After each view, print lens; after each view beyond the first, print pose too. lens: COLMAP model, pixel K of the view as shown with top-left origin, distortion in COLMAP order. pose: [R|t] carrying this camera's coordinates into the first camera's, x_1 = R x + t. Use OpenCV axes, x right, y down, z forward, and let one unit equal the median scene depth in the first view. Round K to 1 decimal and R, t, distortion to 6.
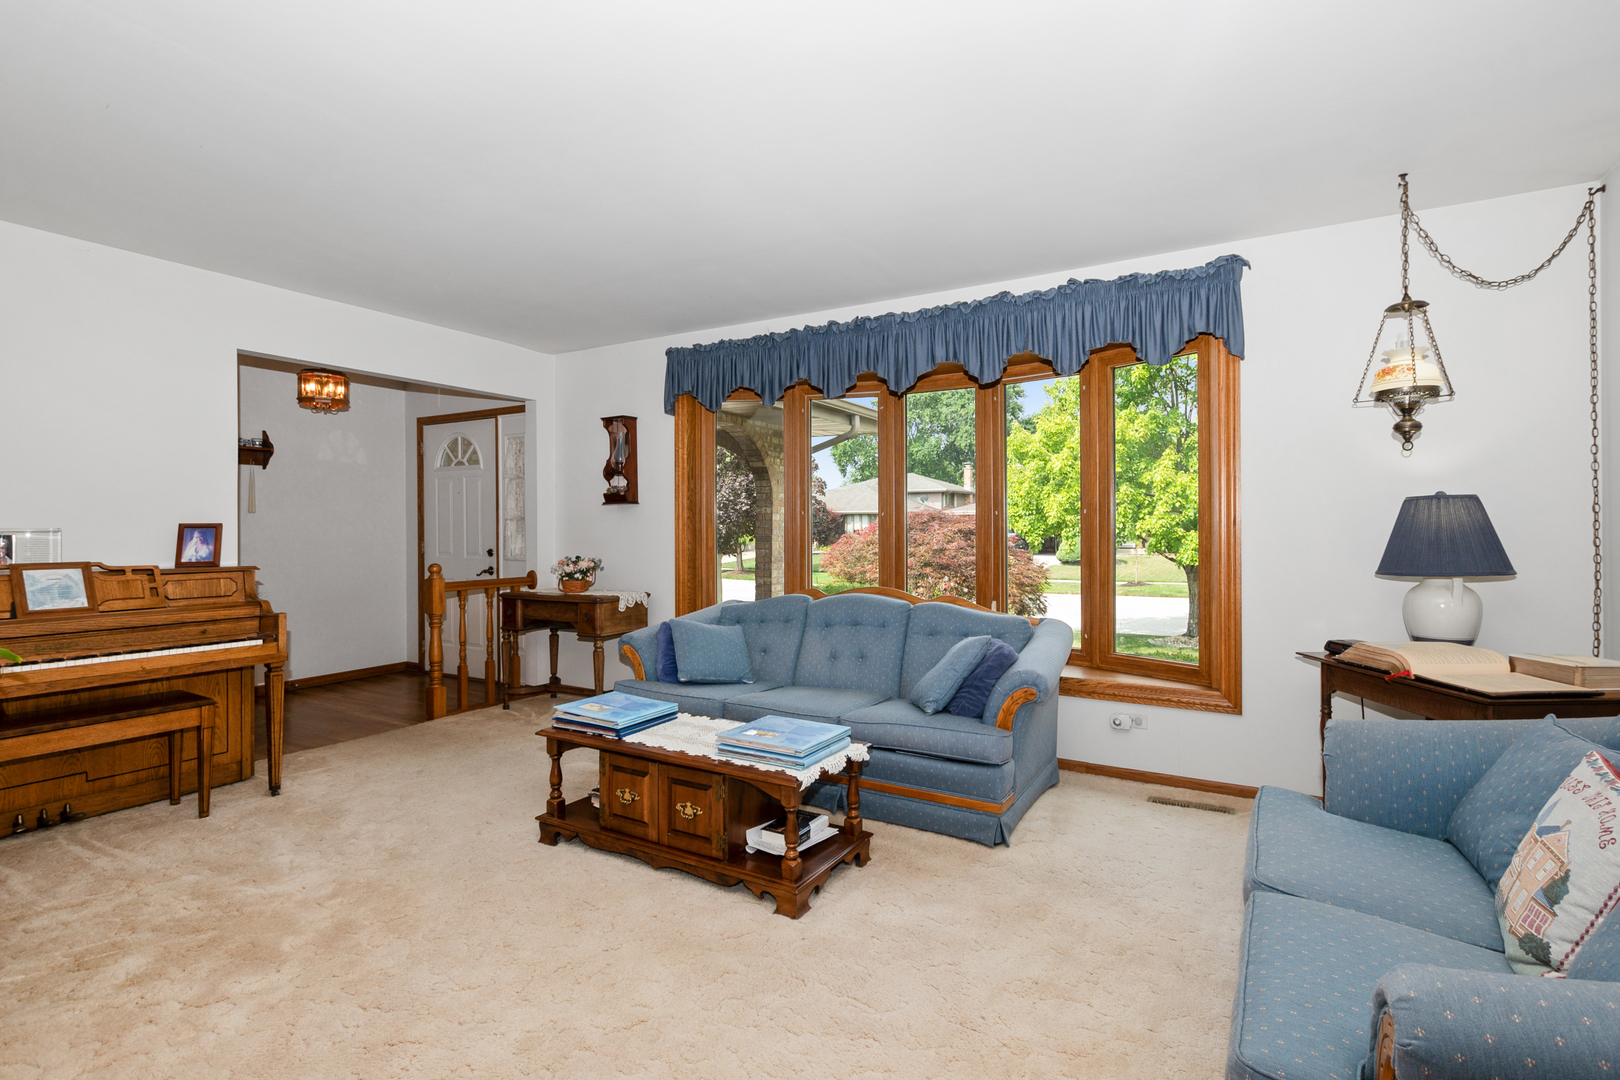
lens RADIAL K [[758.6, 0, 842.6], [0, 758.6, 535.2], [0, 0, 1]] dist [0.005517, -0.002596]
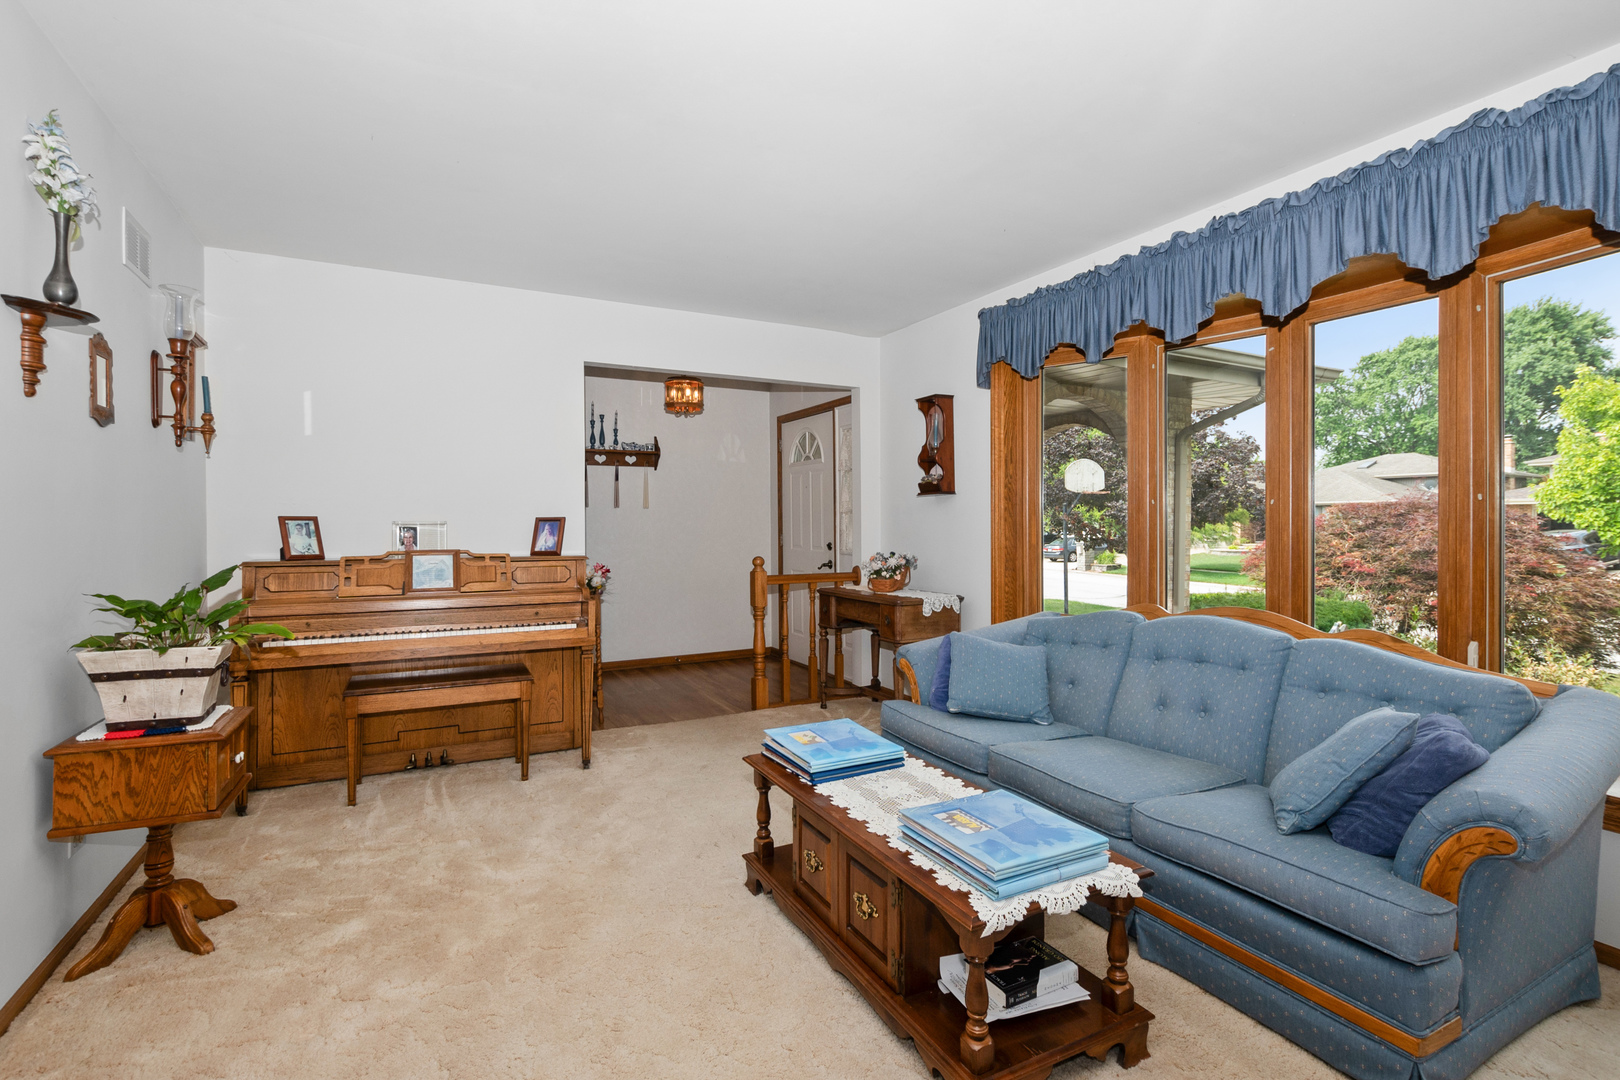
lens RADIAL K [[758.6, 0, 825.8], [0, 758.6, 532.6], [0, 0, 1]] dist [0.005517, -0.002596]
pose [[0.843041, 0.008258, -0.537786, 0.113928], [-0.005869, 0.999964, 0.006155, -0.001878], [0.537818, -0.002033, 0.843059, 0.263825]]
